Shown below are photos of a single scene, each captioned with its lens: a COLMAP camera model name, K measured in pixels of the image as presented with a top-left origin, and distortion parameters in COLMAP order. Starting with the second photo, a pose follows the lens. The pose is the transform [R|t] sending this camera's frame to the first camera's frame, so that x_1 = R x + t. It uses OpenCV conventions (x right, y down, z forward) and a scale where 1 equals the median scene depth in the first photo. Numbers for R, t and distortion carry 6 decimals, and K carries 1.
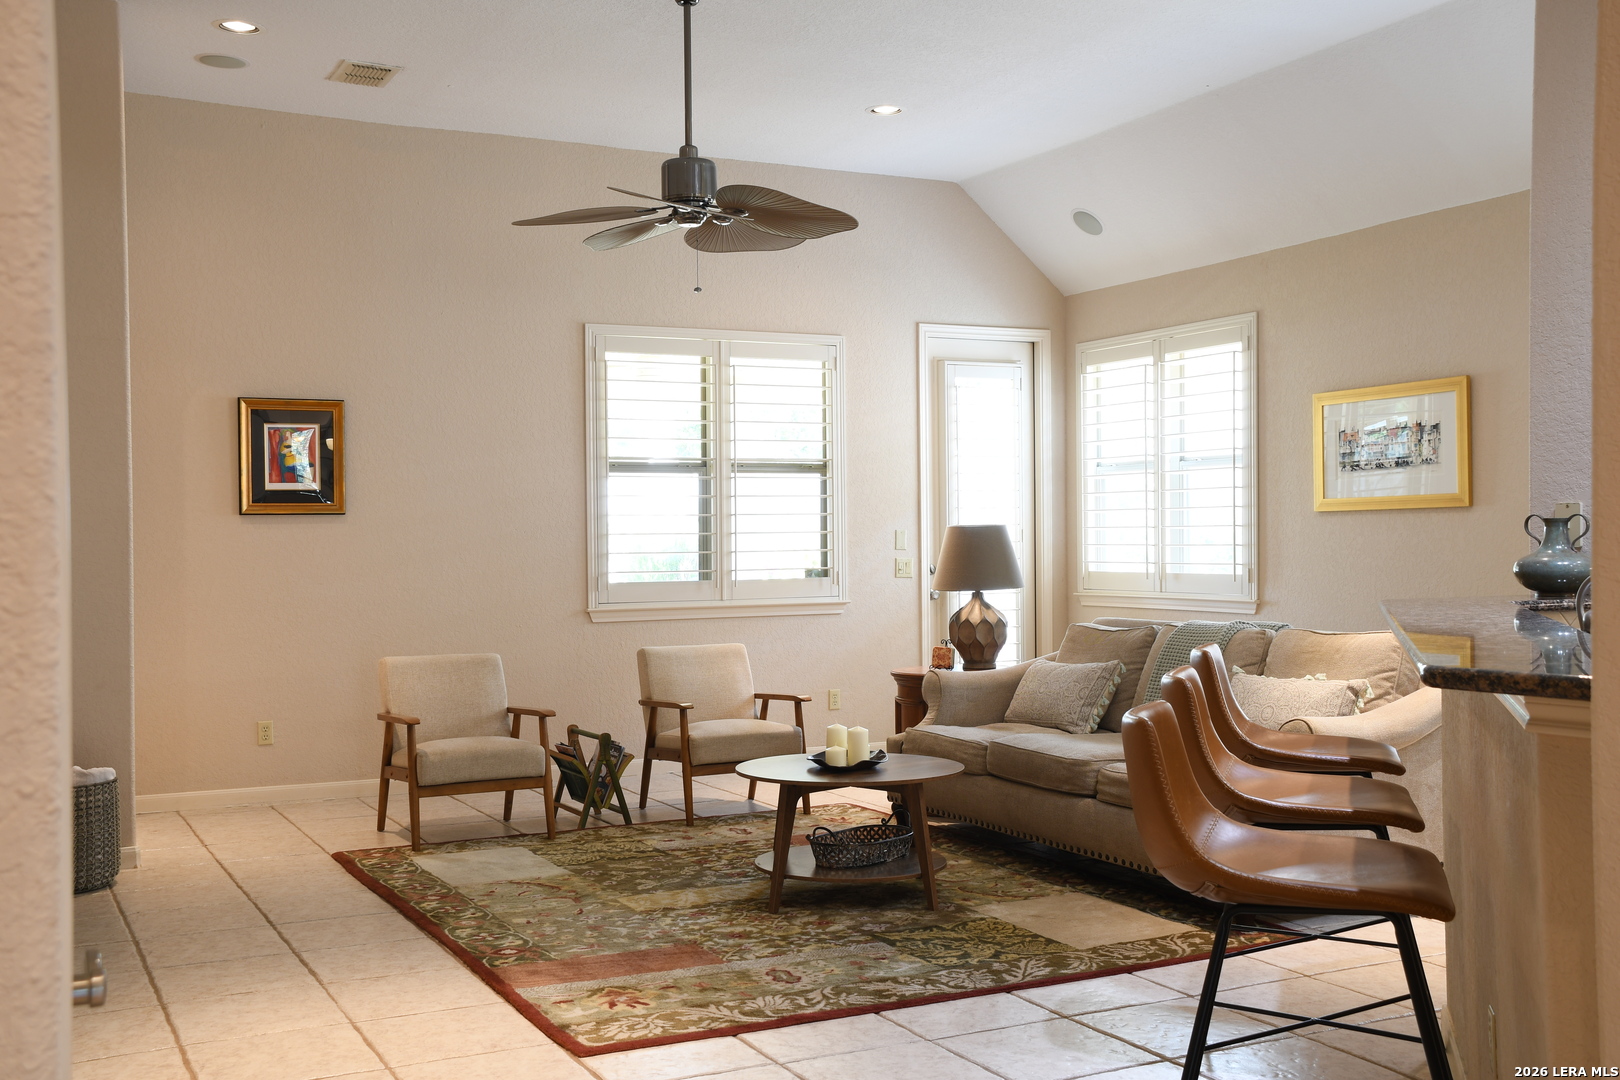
lens RADIAL K [[1683.0, 0, 809.7], [0, 1683.0, 540.0], [0, 0, 1]] dist [-0.013653, 0.000000]
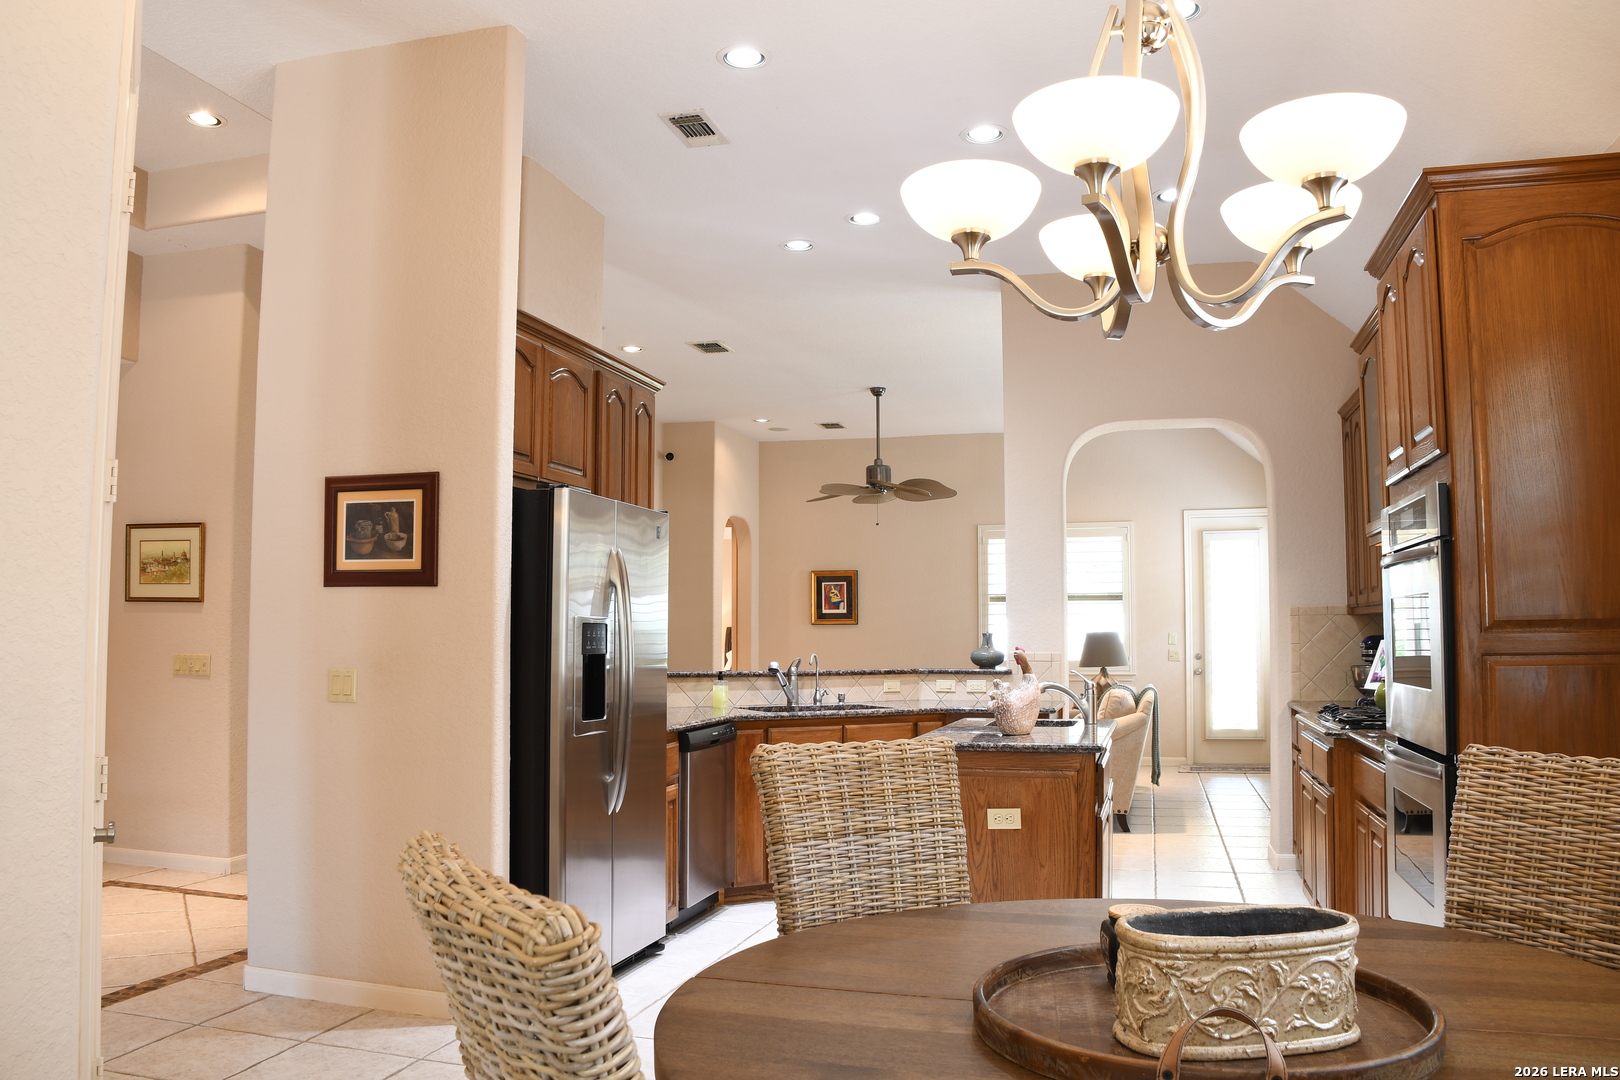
lens RADIAL K [[1283.5, 0, 808.7], [0, 1283.5, 541.5], [0, 0, 1]] dist [-0.001394, -0.000215]
pose [[0.747894, -0.041051, -0.662547, 0.752540], [-0.006377, 0.997596, -0.069009, -0.007564], [0.663787, 0.055836, 0.745834, -0.249735]]
